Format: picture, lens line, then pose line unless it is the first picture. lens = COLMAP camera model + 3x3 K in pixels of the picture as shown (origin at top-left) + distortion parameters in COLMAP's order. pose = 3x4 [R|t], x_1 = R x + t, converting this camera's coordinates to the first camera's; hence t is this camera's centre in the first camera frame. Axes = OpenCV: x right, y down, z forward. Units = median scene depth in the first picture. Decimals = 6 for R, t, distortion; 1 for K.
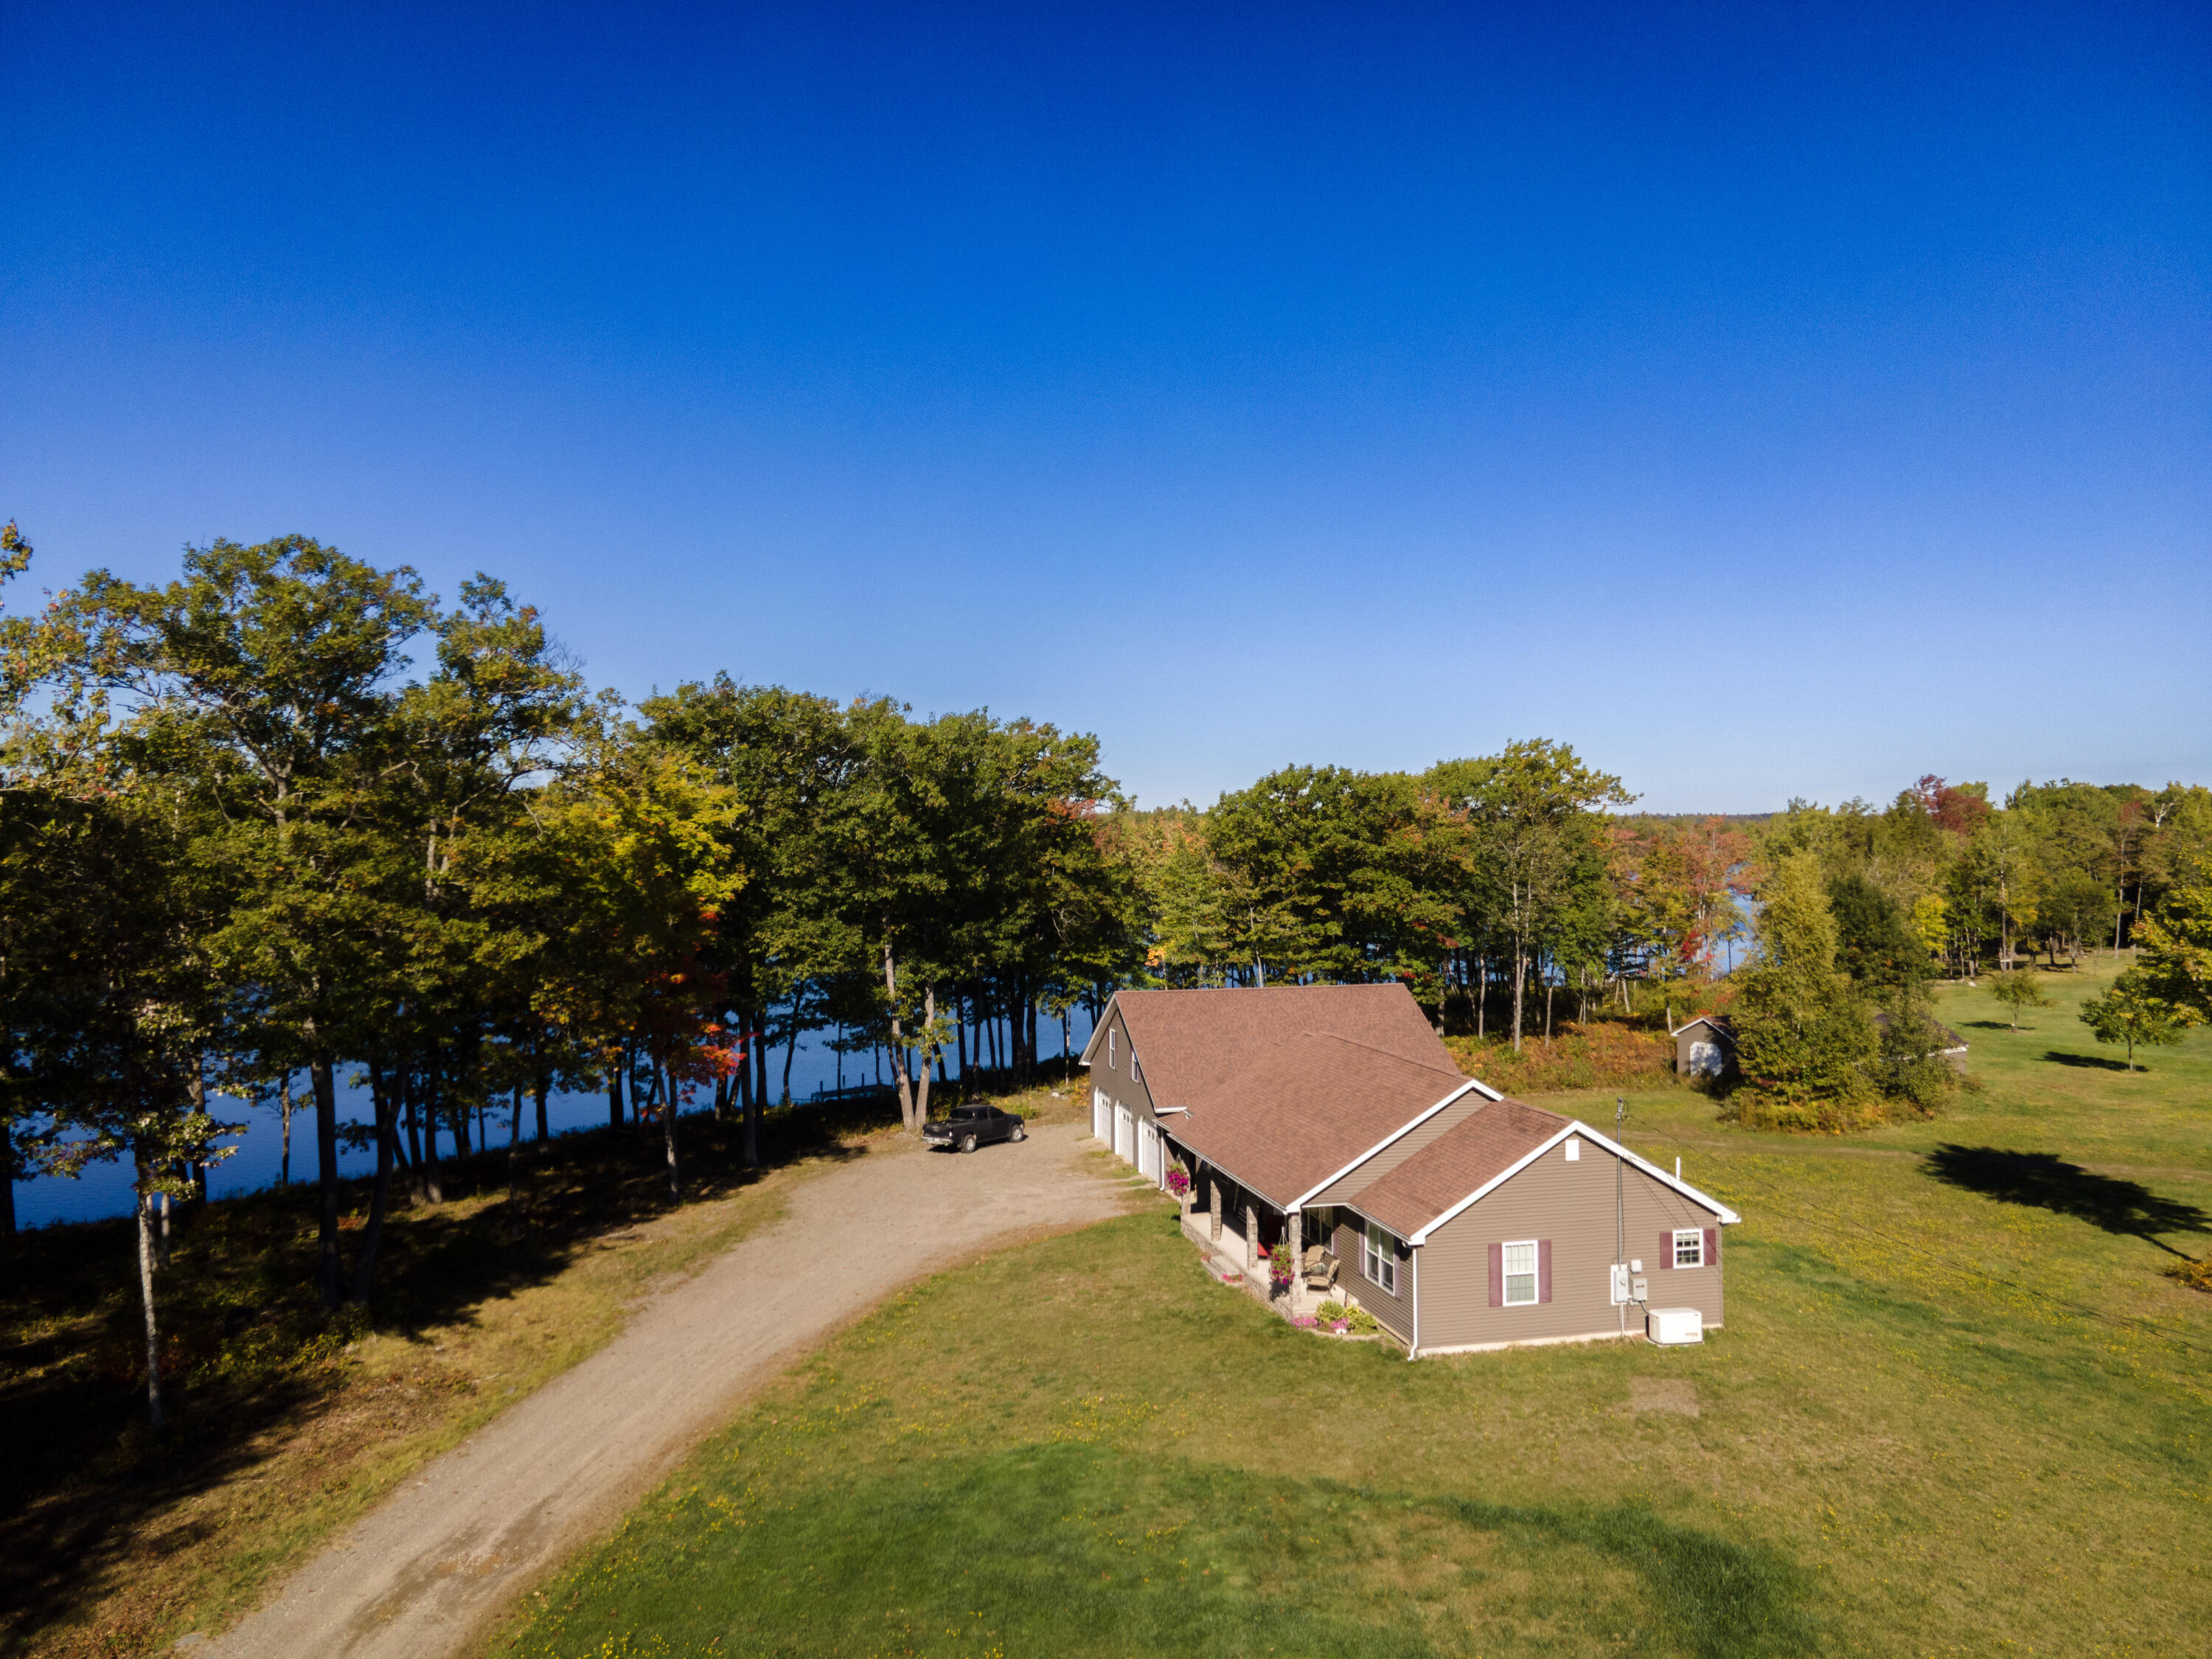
lens RADIAL K [[1593.9, 0, 1111.0], [0, 1593.9, 821.5], [0, 0, 1]] dist [0.023735, 0.045468]
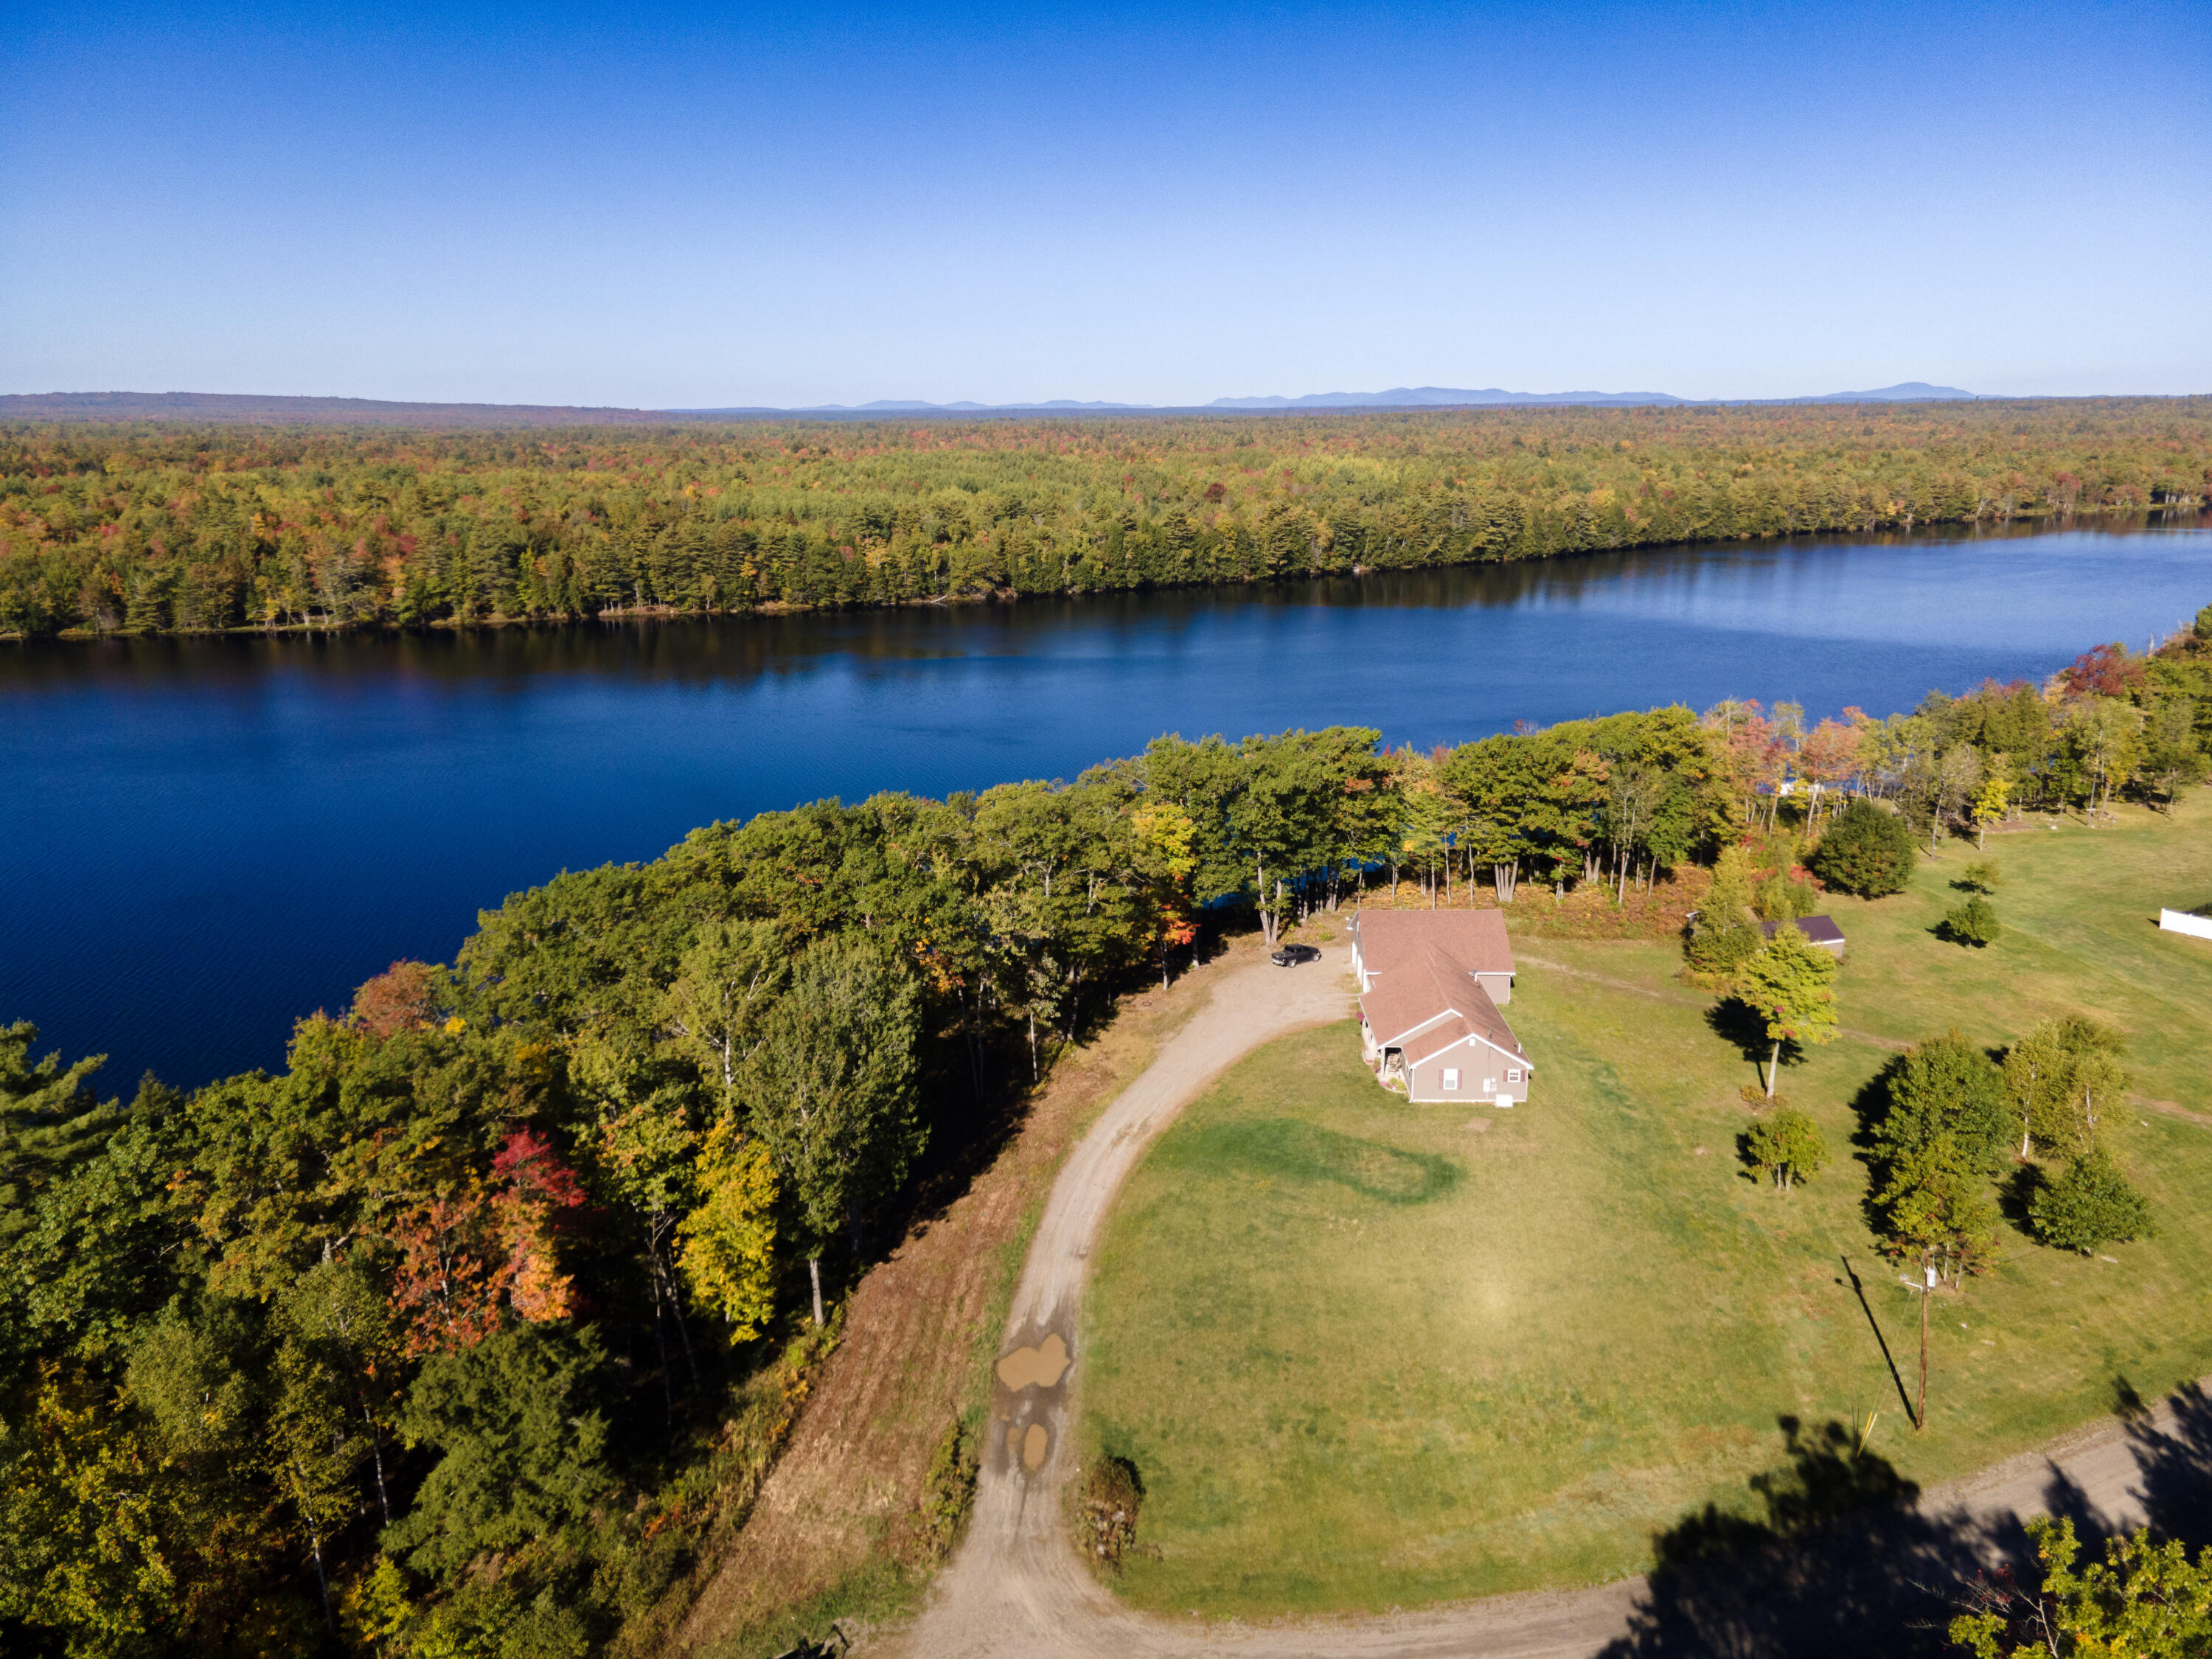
lens RADIAL K [[1595.8, 0, 1113.2], [0, 1595.8, 818.8], [0, 0, 1]] dist [0.030932, 0.020796]
pose [[0.966424, 0.065124, -0.248562, 0.354351], [0.000970, 0.966417, 0.256976, -0.954720], [0.256950, -0.248588, 0.933906, -1.832978]]
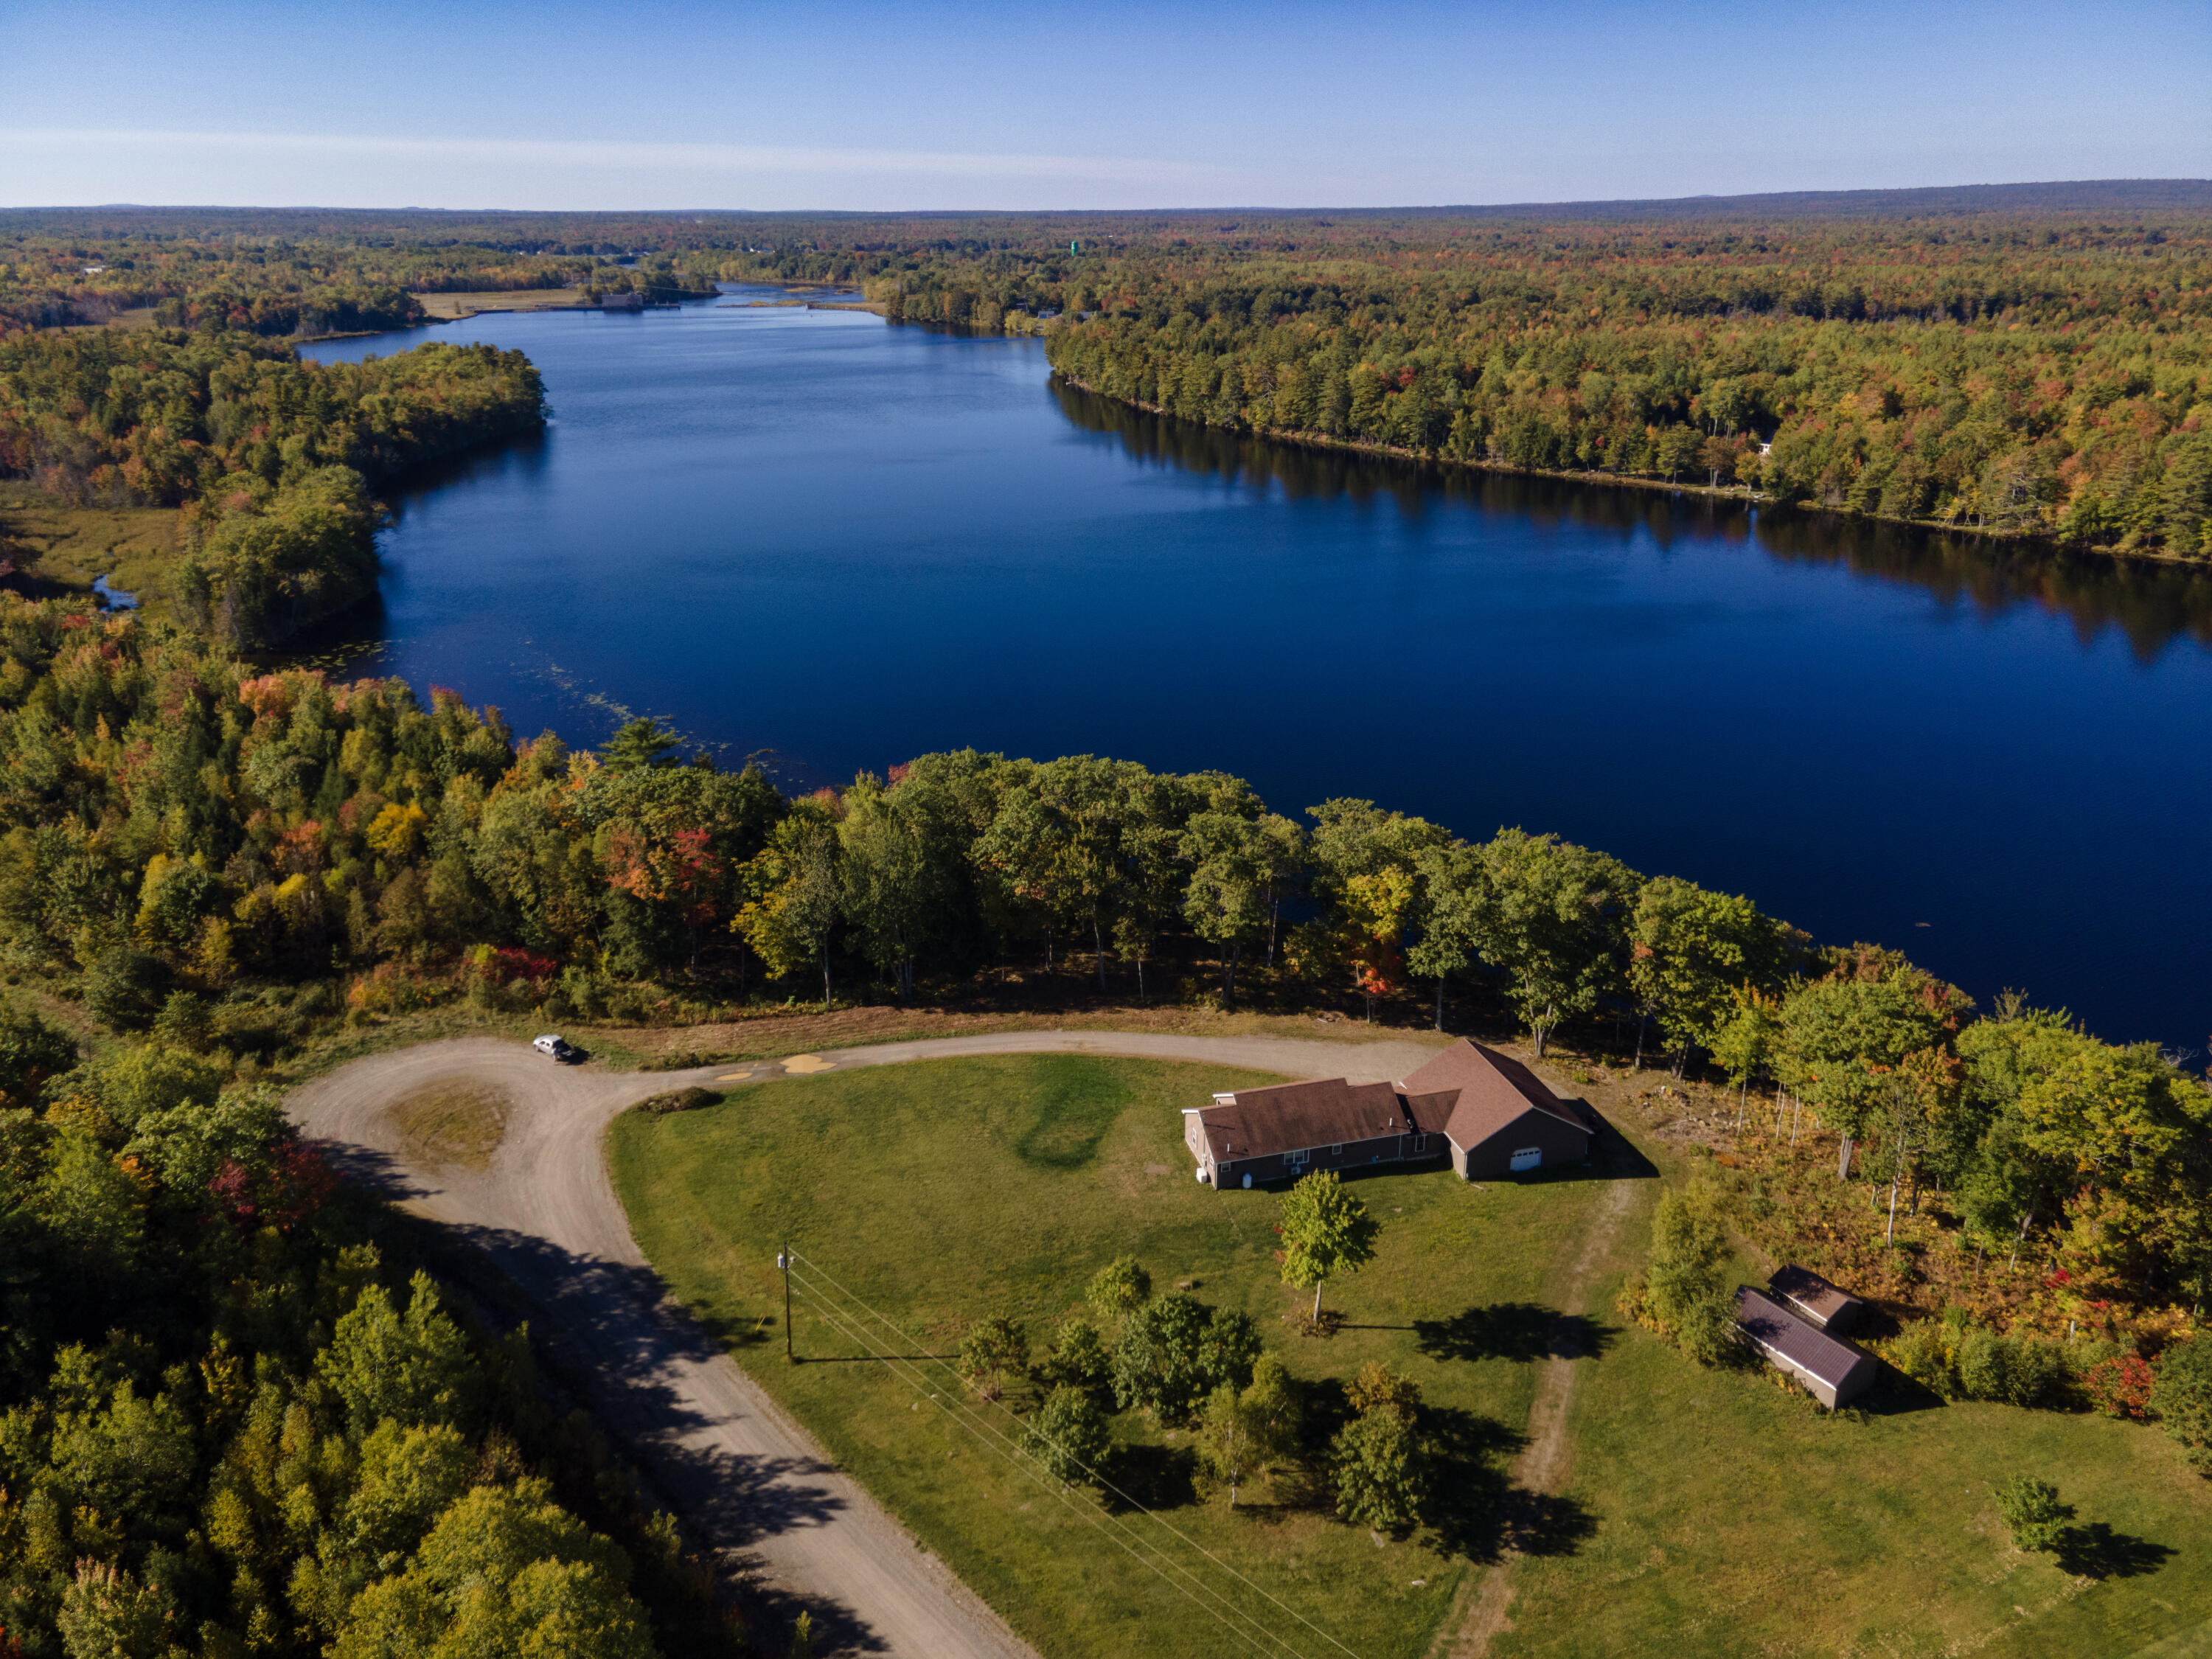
lens RADIAL K [[1596.4, 0, 1111.7], [0, 1596.4, 824.7], [0, 0, 1]] dist [0.024868, 0.048070]
pose [[0.025739, 0.363320, -0.931309, 3.347836], [0.017055, 0.931322, 0.363796, -1.693915], [0.999523, -0.025247, 0.017775, 0.754841]]
